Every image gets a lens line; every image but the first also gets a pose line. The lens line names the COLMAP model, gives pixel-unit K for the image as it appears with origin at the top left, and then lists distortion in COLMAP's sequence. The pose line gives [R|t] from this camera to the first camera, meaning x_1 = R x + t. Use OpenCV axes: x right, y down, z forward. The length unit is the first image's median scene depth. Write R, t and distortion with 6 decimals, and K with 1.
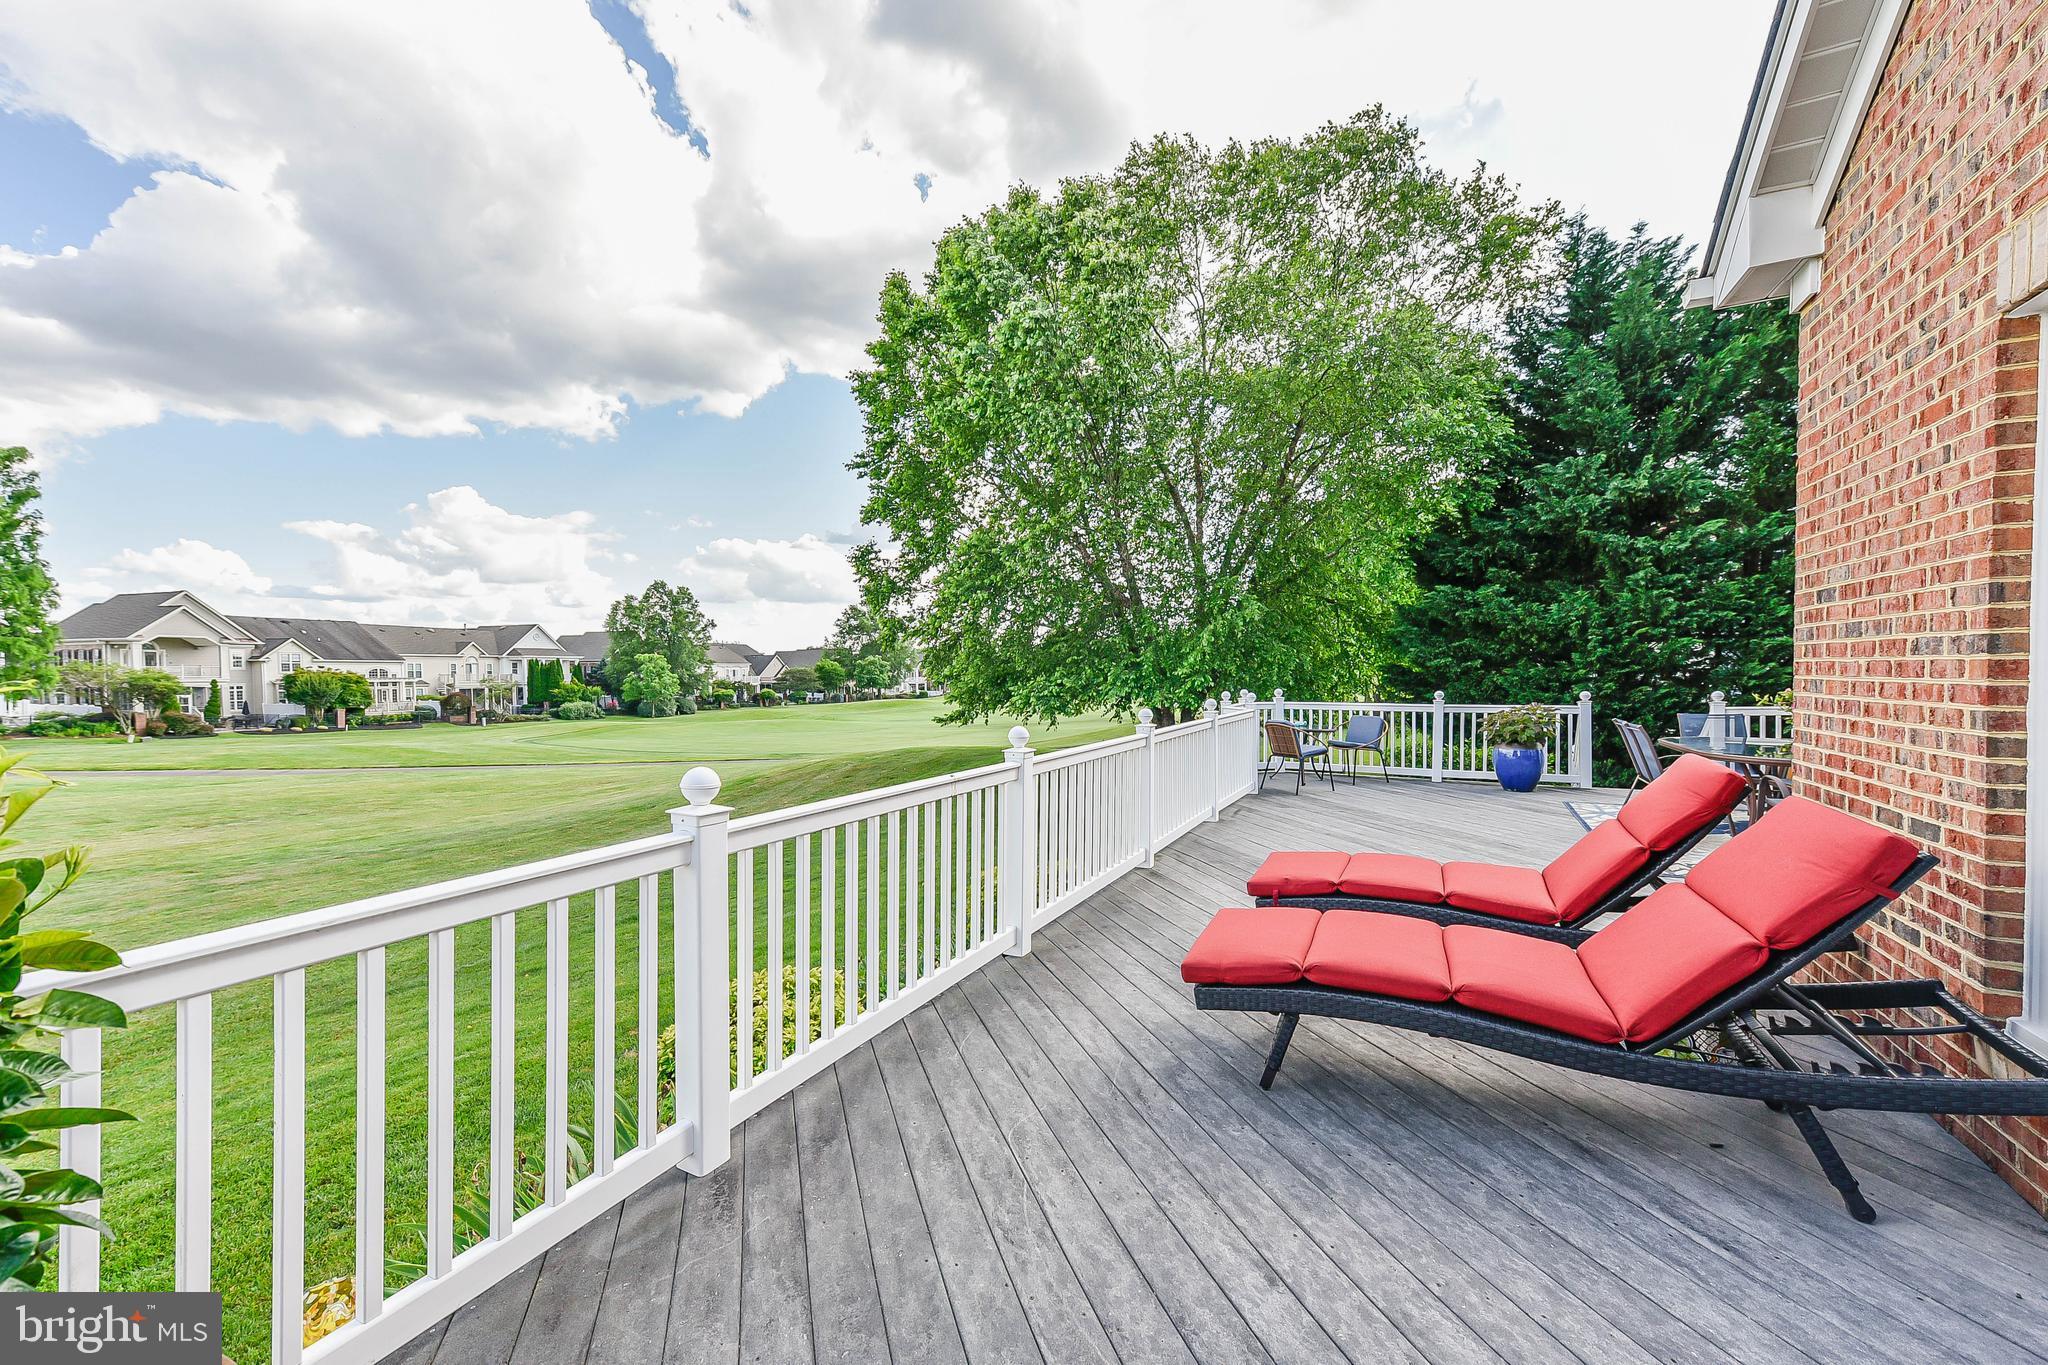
lens RADIAL K [[805.7, 0, 1032.7], [0, 805.7, 703.2], [0, 0, 1]] dist [0.001444, 0.004545]
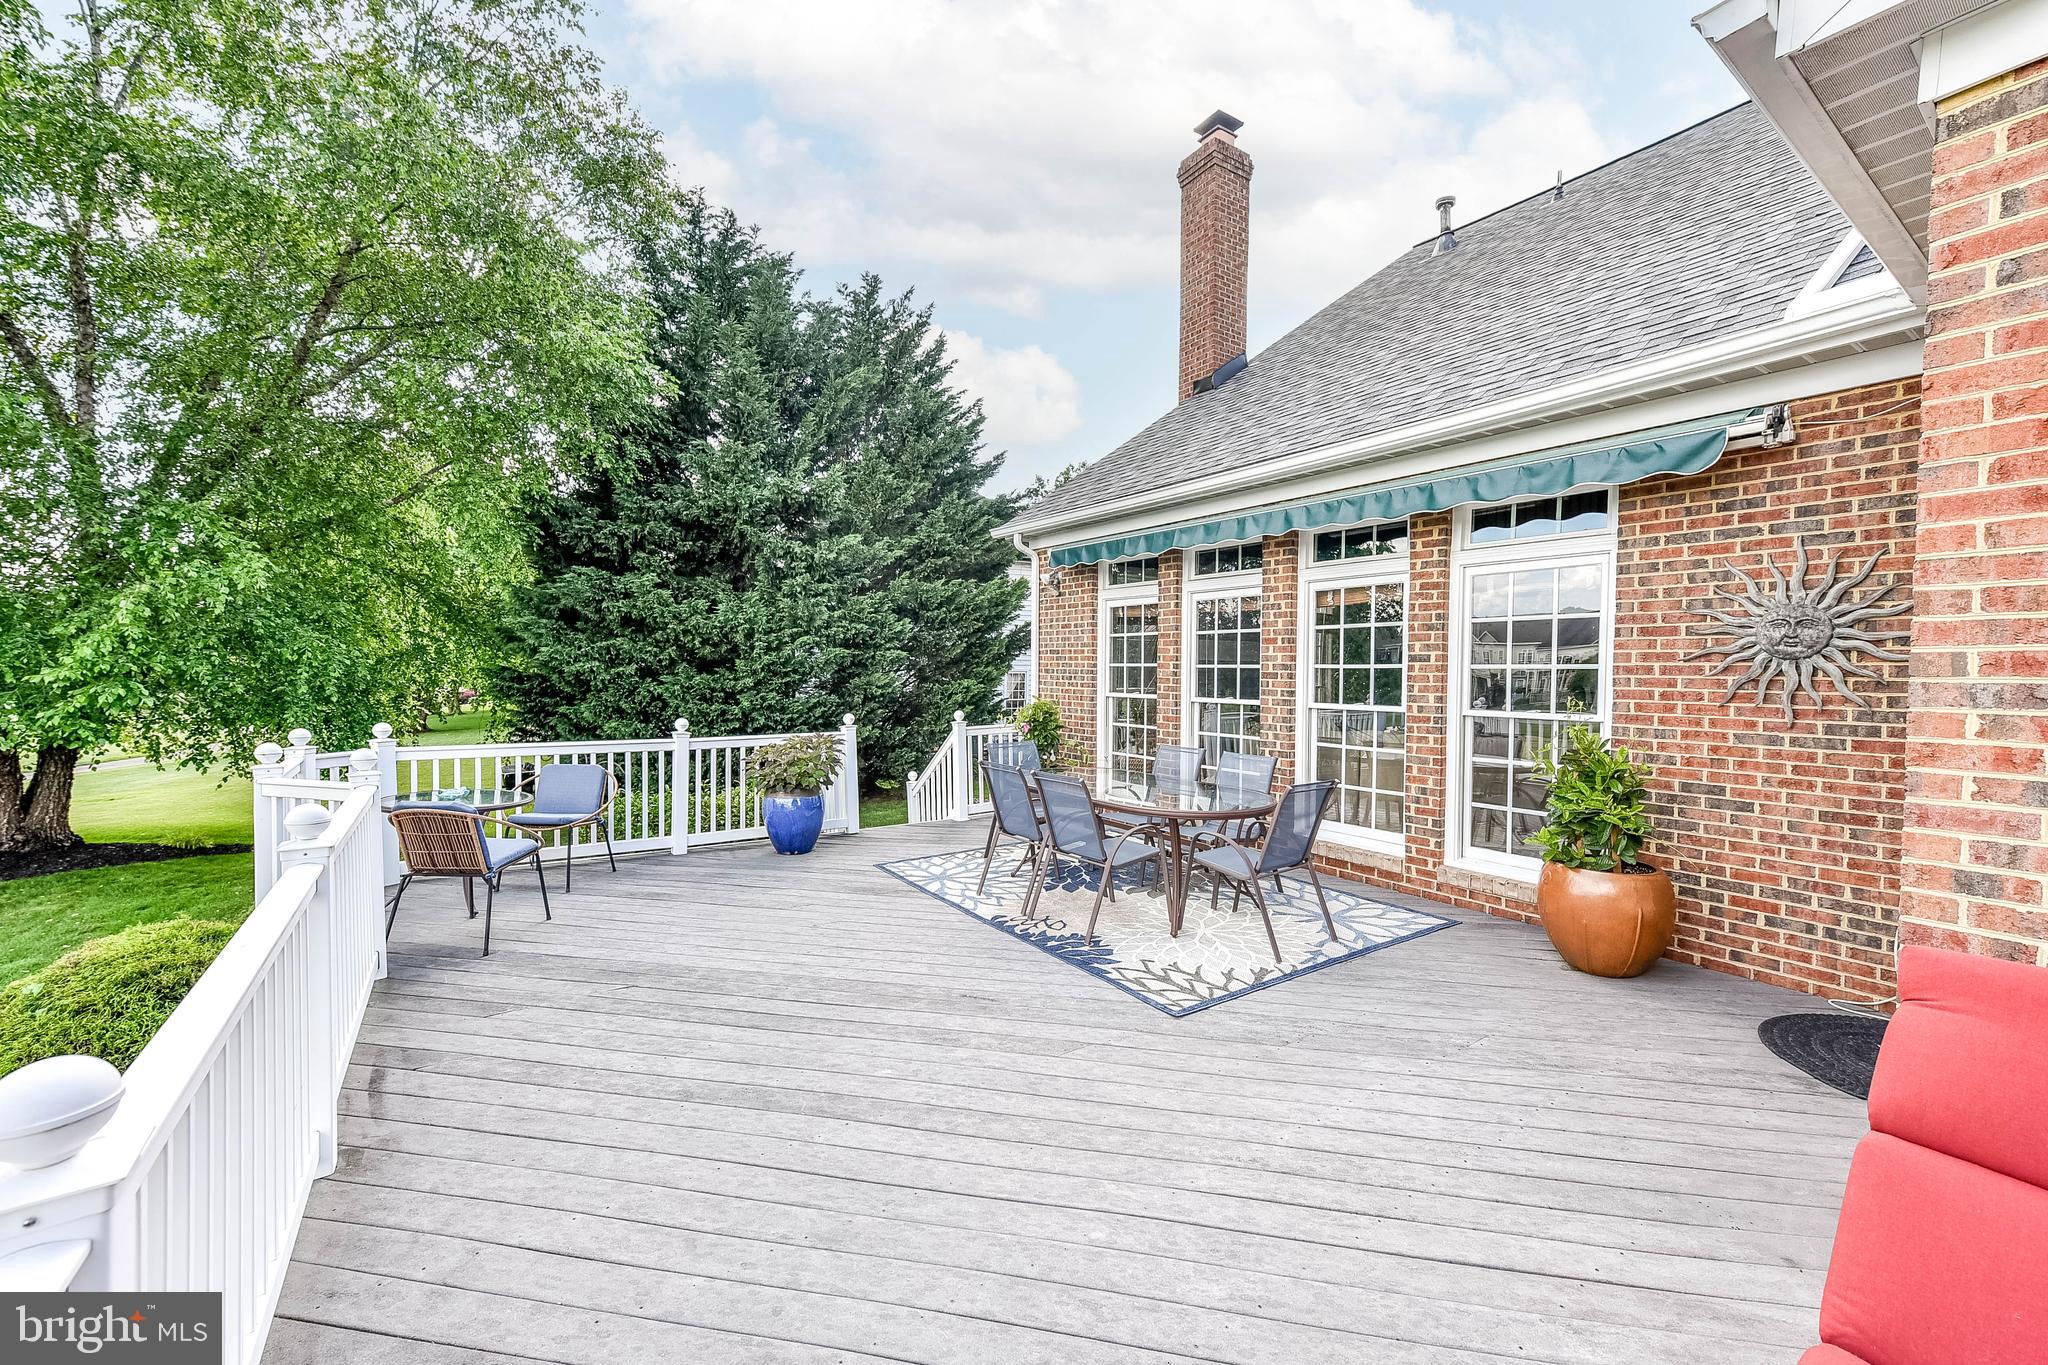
lens RADIAL K [[805.7, 0, 1032.7], [0, 805.7, 703.2], [0, 0, 1]] dist [0.001444, 0.004545]
pose [[0.474342, -0.022166, 0.880062, 0.026077], [0.018067, 0.999718, 0.015442, -0.015262], [-0.880155, 0.008575, 0.474608, 0.200621]]
